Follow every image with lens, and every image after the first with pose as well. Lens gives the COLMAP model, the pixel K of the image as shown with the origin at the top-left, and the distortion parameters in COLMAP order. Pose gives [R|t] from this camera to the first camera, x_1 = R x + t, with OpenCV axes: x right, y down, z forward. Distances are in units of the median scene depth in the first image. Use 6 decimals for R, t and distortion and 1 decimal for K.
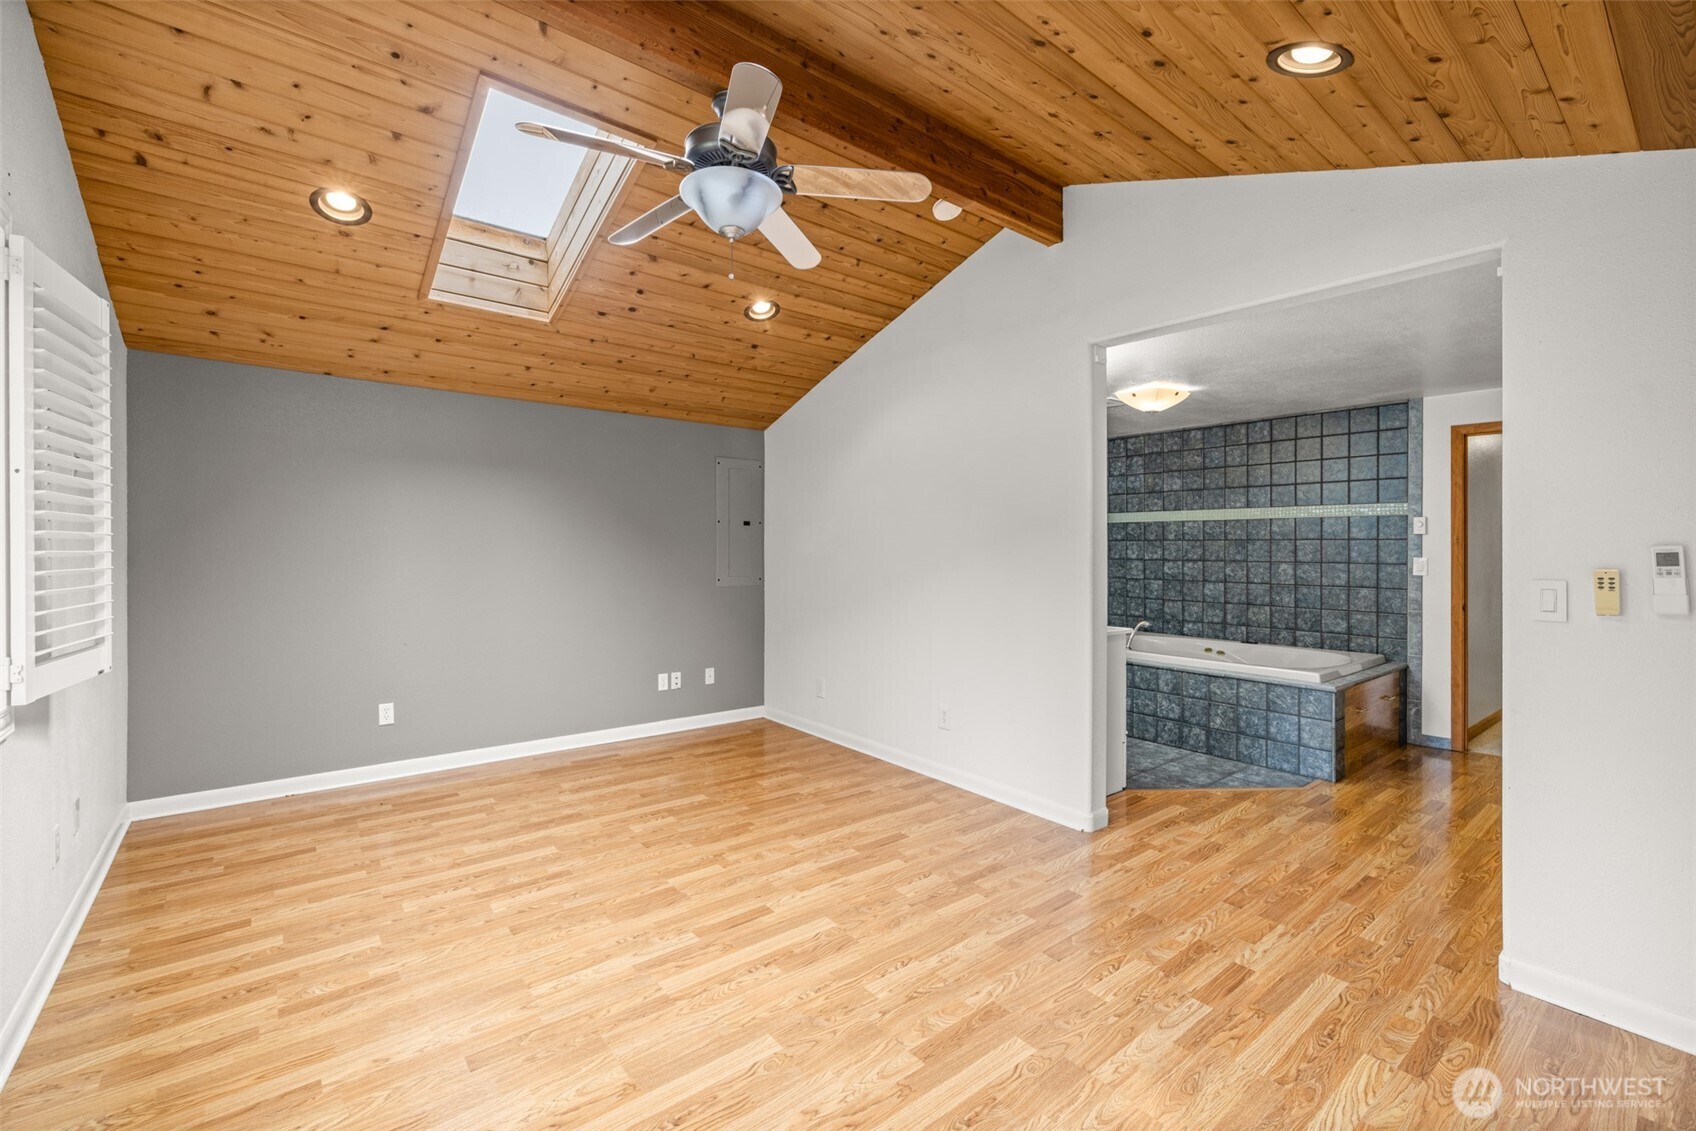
lens RADIAL K [[716.5, 0, 839.5], [0, 716.5, 544.3], [0, 0, 1]] dist [0.002111, 0.000564]
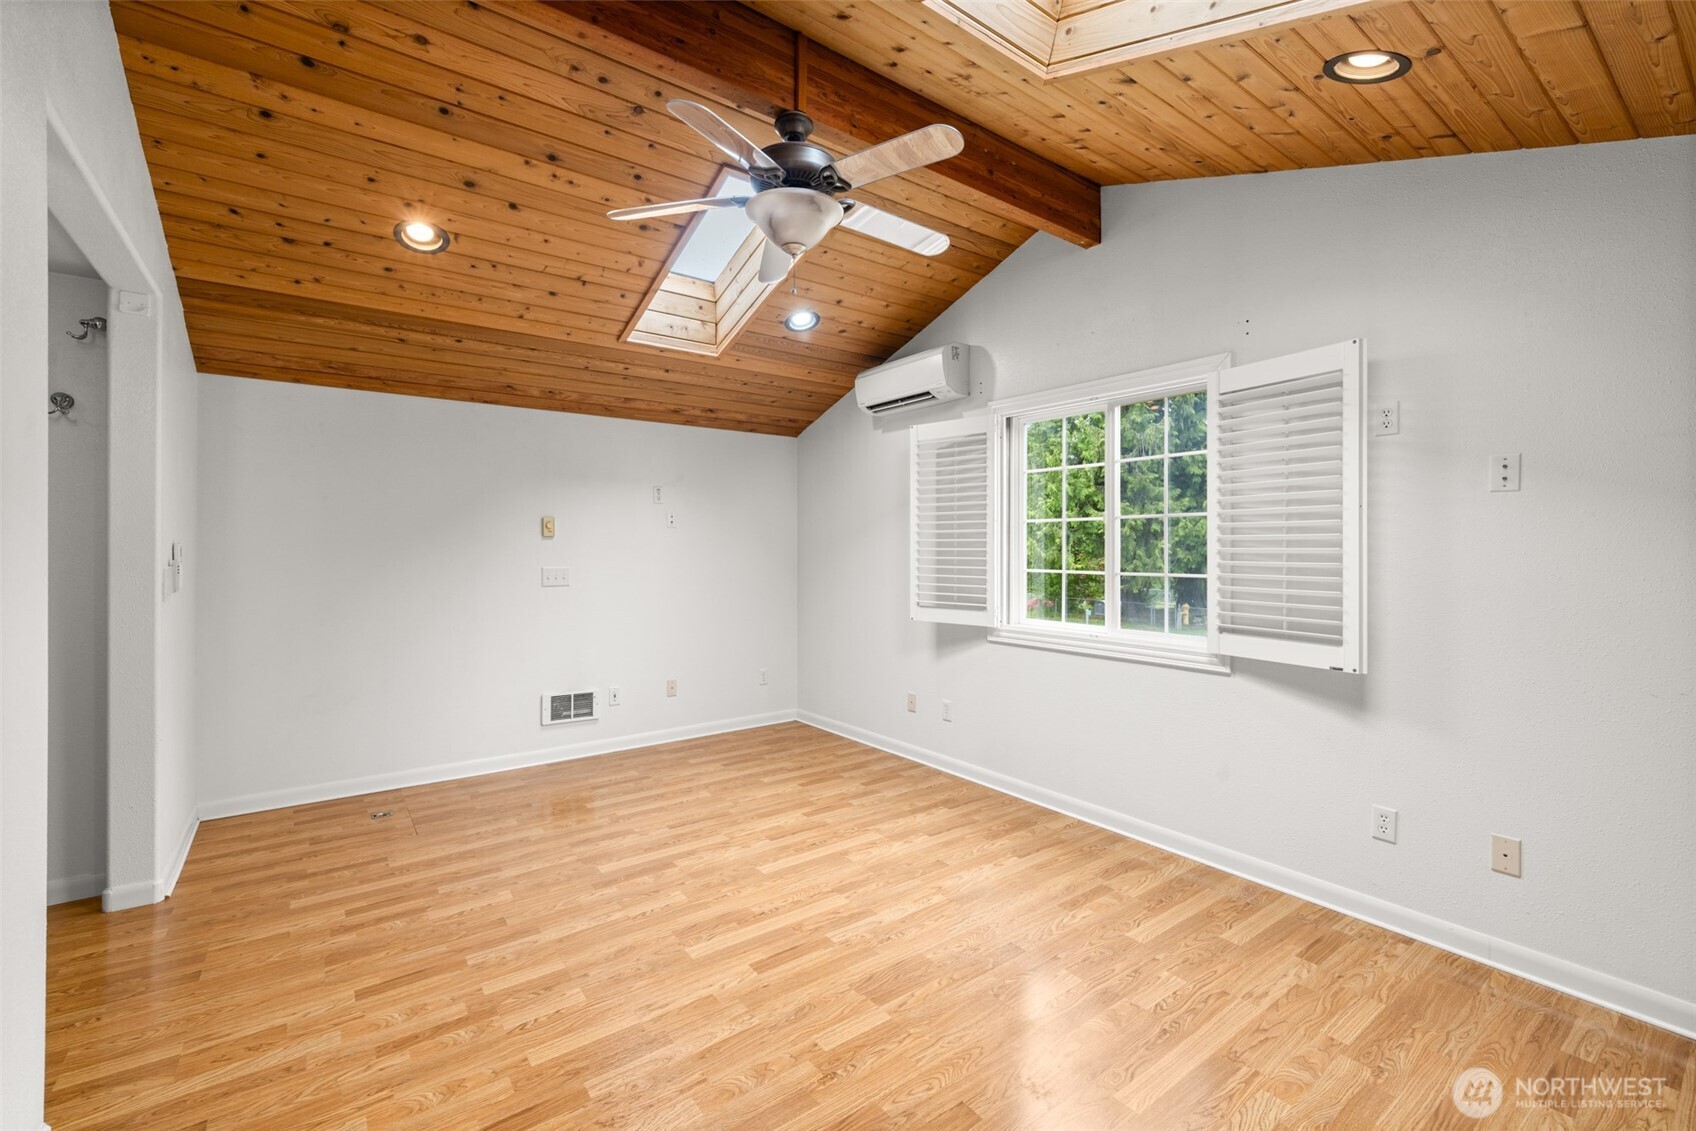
lens RADIAL K [[716.5, 0, 845.3], [0, 716.5, 554.8], [0, 0, 1]] dist [0.002111, 0.000564]
pose [[-0.999375, -0.014317, 0.032314, -0.140731], [-0.014368, 0.999896, -0.001347, 0.003369], [-0.032291, -0.001811, -0.999477, 1.146172]]
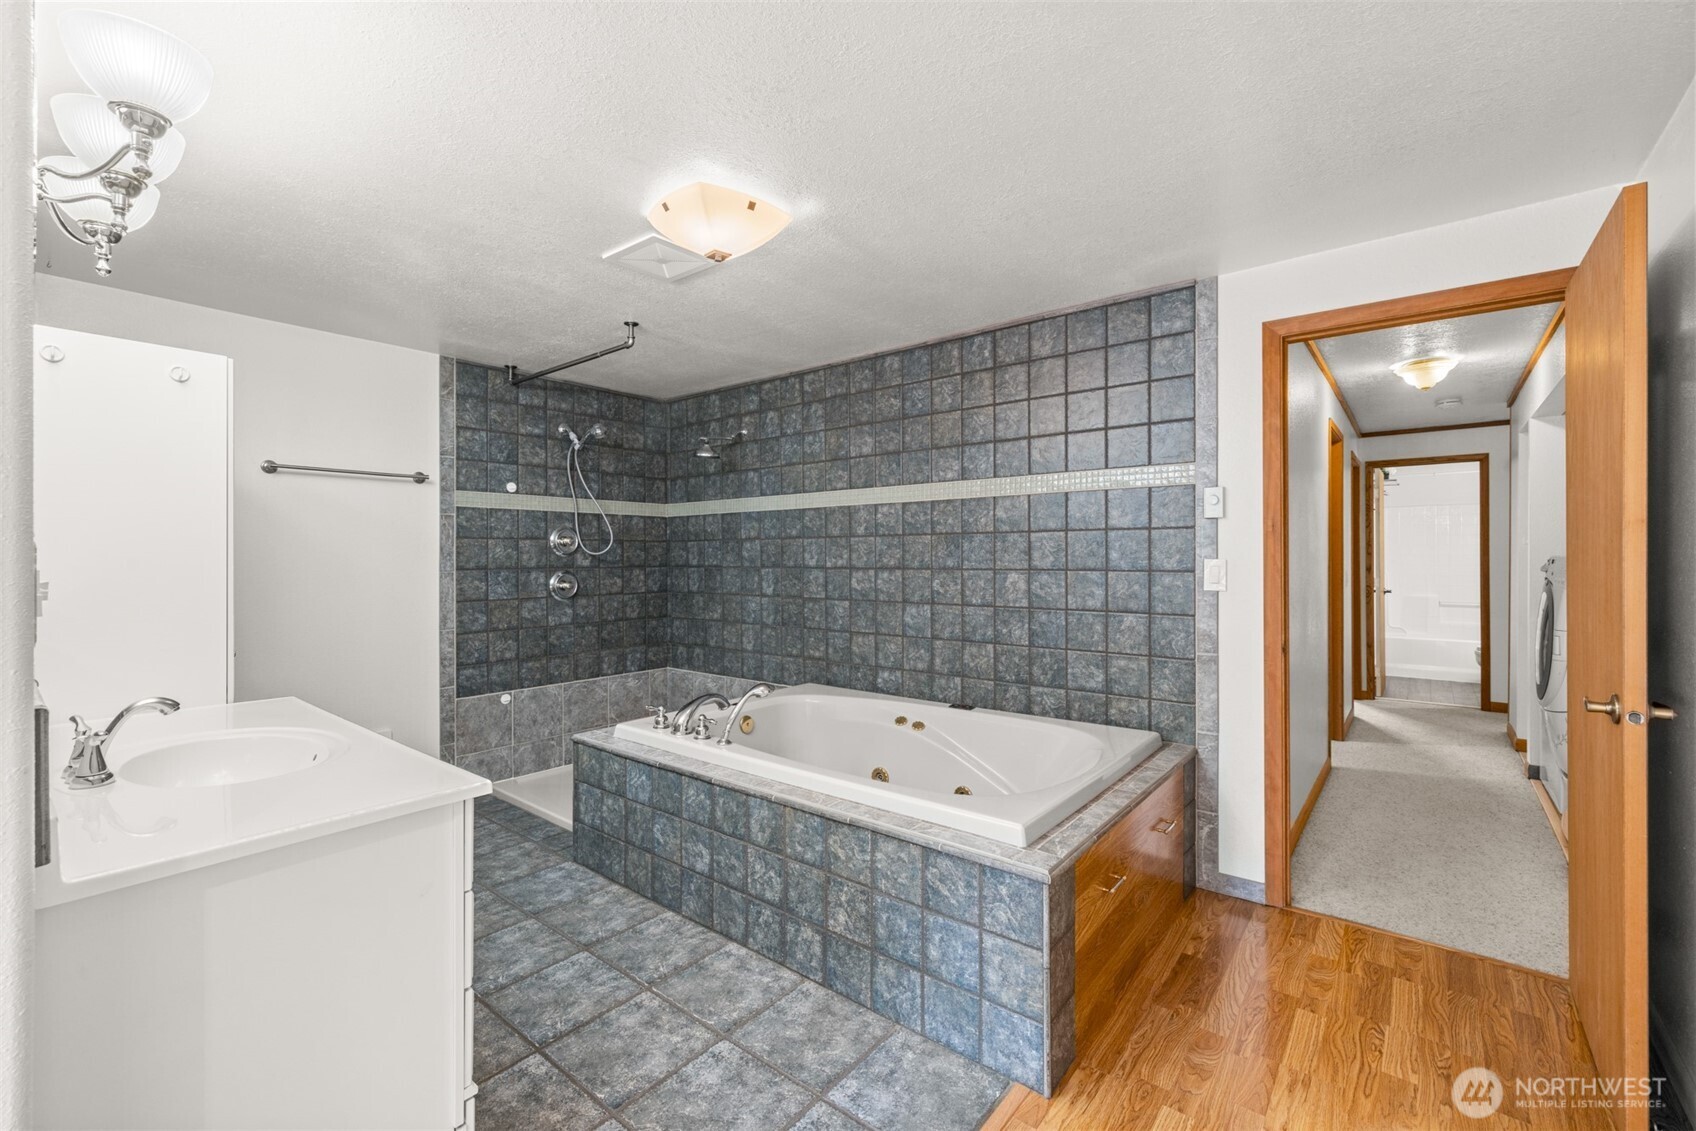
lens RADIAL K [[716.5, 0, 839.1], [0, 716.5, 558.6], [0, 0, 1]] dist [0.002111, 0.000564]
pose [[0.977536, -0.012486, 0.210400, 0.465755], [0.010417, 0.999886, 0.010942, 0.010107], [-0.210513, -0.008505, 0.977554, 0.592464]]
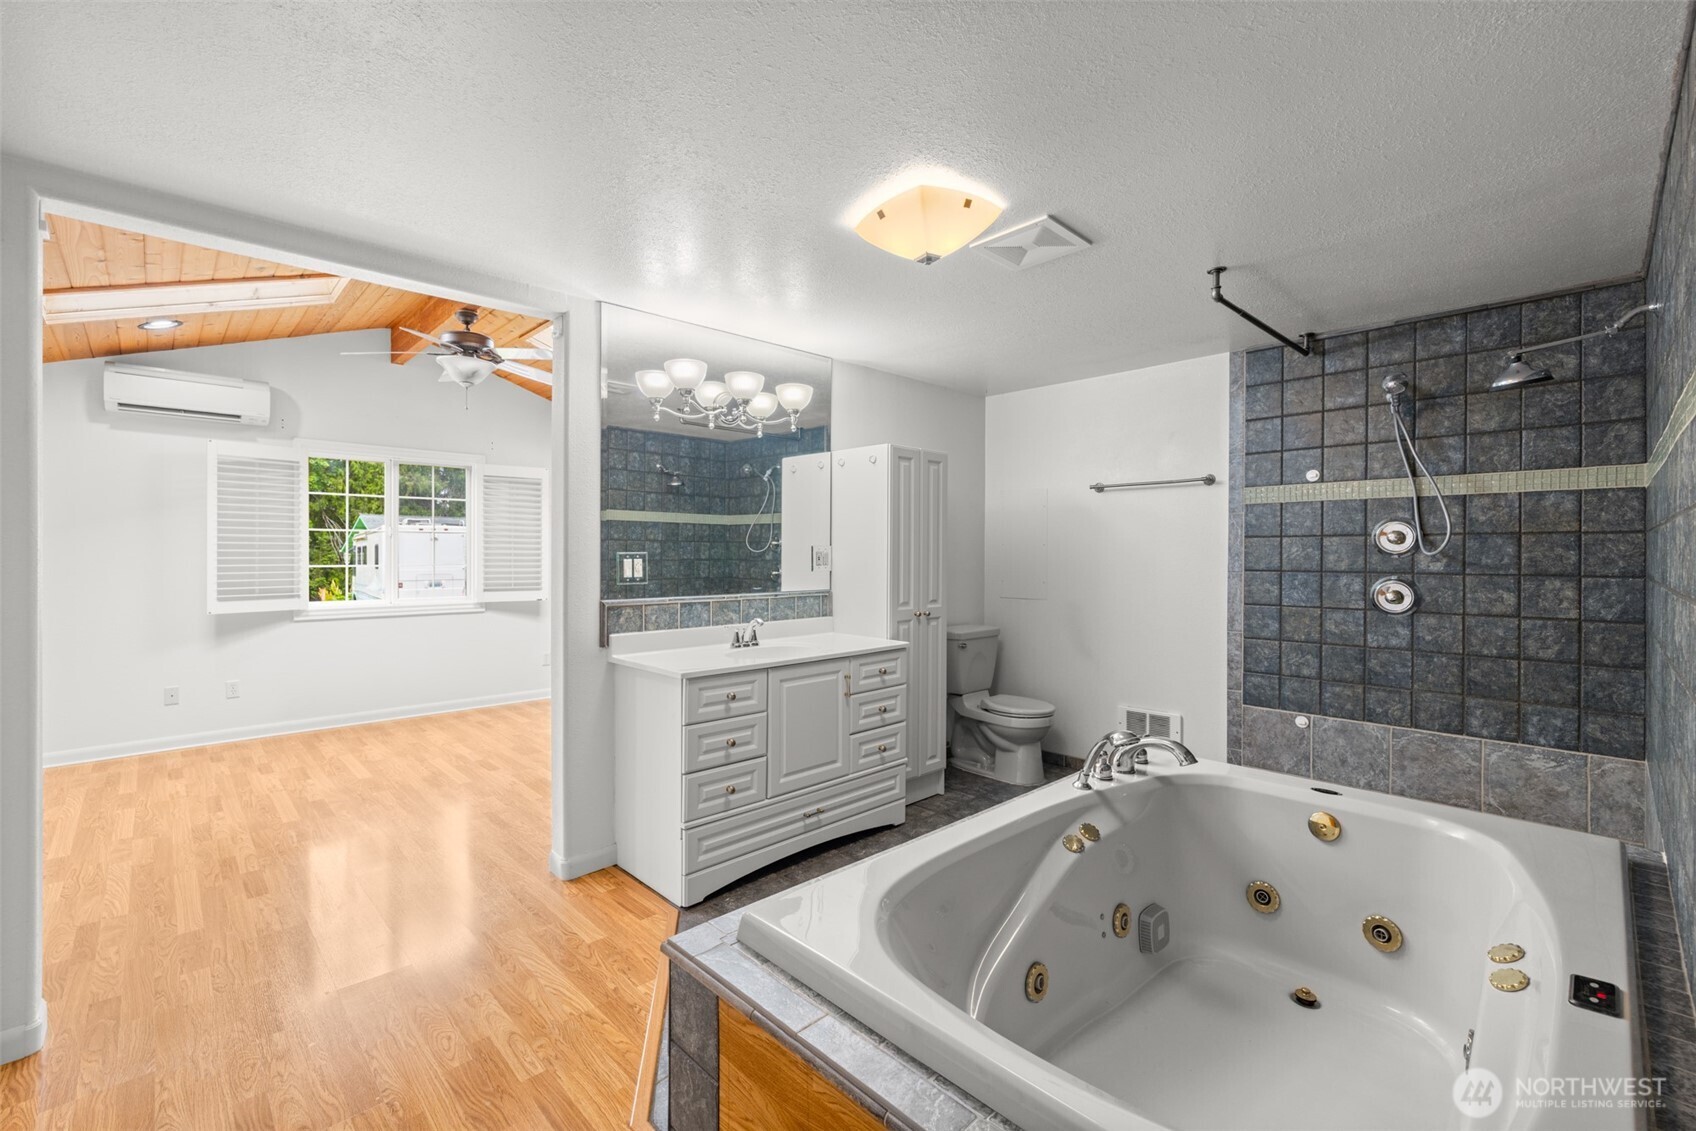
lens RADIAL K [[716.5, 0, 831.9], [0, 716.5, 558.7], [0, 0, 1]] dist [0.002111, 0.000564]
pose [[0.086468, -0.000891, -0.996254, 1.007114], [0.005934, 0.999982, -0.000380, 0.012117], [0.996237, -0.005879, 0.086472, 1.009121]]
